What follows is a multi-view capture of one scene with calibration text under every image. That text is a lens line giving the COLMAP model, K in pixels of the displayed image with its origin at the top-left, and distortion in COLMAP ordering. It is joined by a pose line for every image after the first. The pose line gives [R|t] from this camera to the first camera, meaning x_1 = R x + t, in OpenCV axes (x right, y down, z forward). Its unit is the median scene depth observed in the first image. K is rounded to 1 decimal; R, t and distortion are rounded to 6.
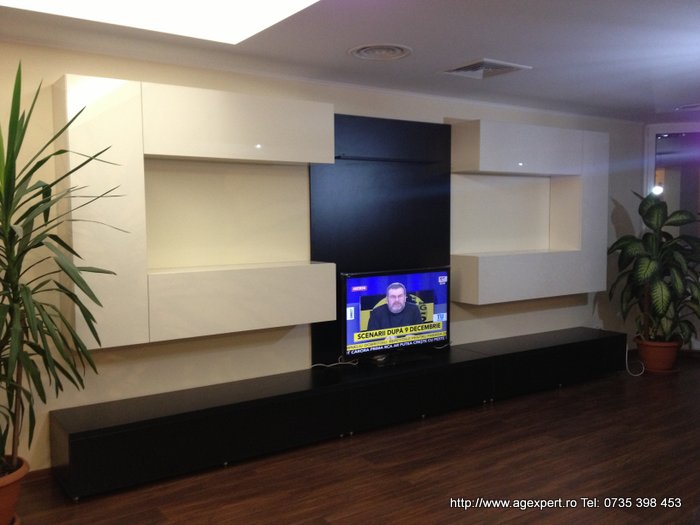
lens RADIAL K [[655.1, 0, 350.0], [0, 655.1, 262.5], [0, 0, 1]] dist [0.116243, -0.231833]
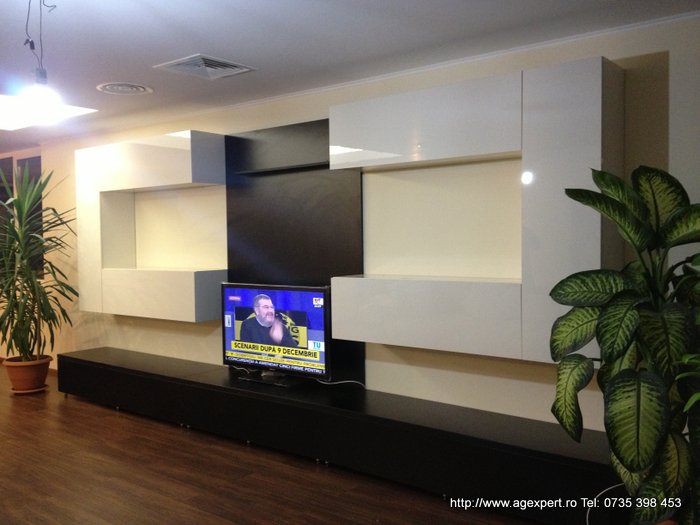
lens RADIAL K [[655.1, 0, 350.0], [0, 655.1, 262.5], [0, 0, 1]] dist [0.116243, -0.231833]
pose [[0.280270, 0.038090, -0.959165, 1.048698], [-0.055600, 0.998179, 0.023393, -0.050920], [0.958310, 0.046774, 0.281878, 0.869241]]
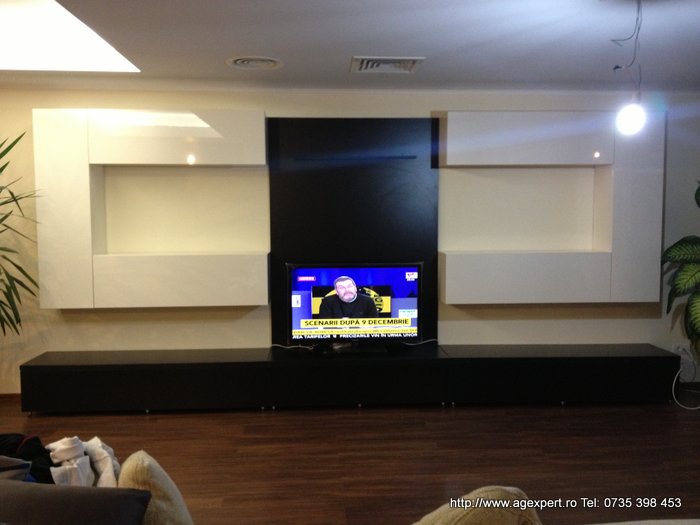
lens RADIAL K [[655.1, 0, 350.0], [0, 655.1, 262.5], [0, 0, 1]] dist [0.116243, -0.231833]
pose [[0.850470, 0.041871, -0.524354, 0.633217], [-0.037652, 0.999116, 0.018712, -0.009813], [0.524674, 0.003829, 0.851295, 0.116973]]
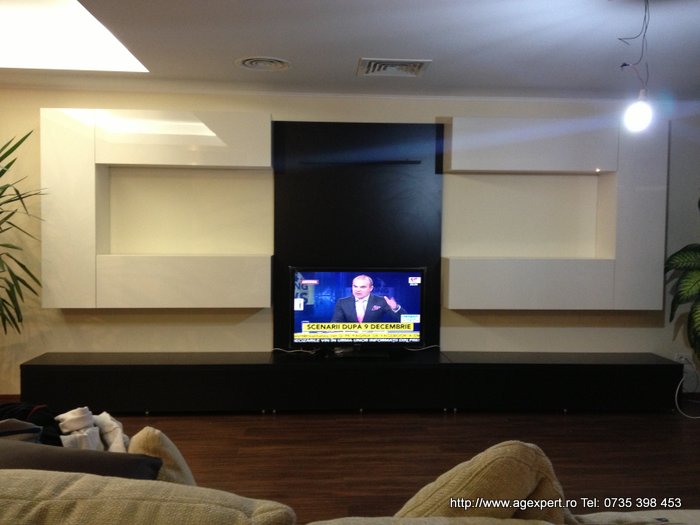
lens RADIAL K [[655.1, 0, 350.0], [0, 655.1, 262.5], [0, 0, 1]] dist [0.116243, -0.231833]
pose [[0.851136, 0.039782, -0.523436, 0.627519], [-0.051881, 0.998617, -0.008465, 0.013092], [0.522375, 0.034361, 0.852023, 0.113166]]
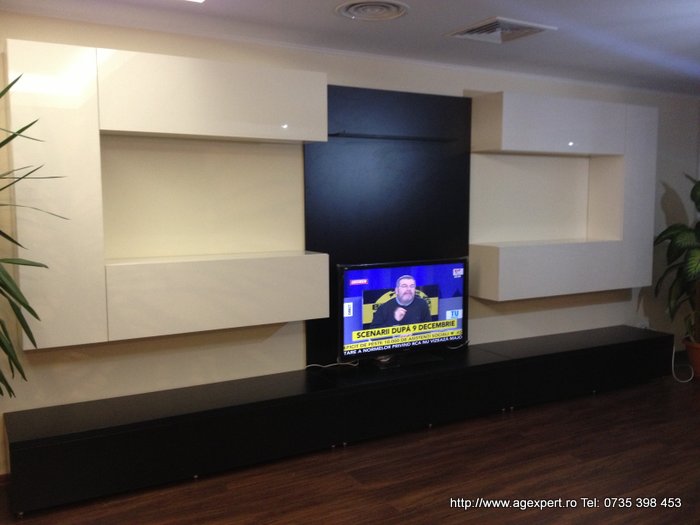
lens RADIAL K [[655.1, 0, 350.0], [0, 655.1, 262.5], [0, 0, 1]] dist [0.116243, -0.231833]
pose [[0.996401, 0.012413, -0.083849, 0.075813], [-0.010250, 0.999605, 0.026180, -0.010093], [0.084141, -0.025226, 0.996134, 0.105981]]
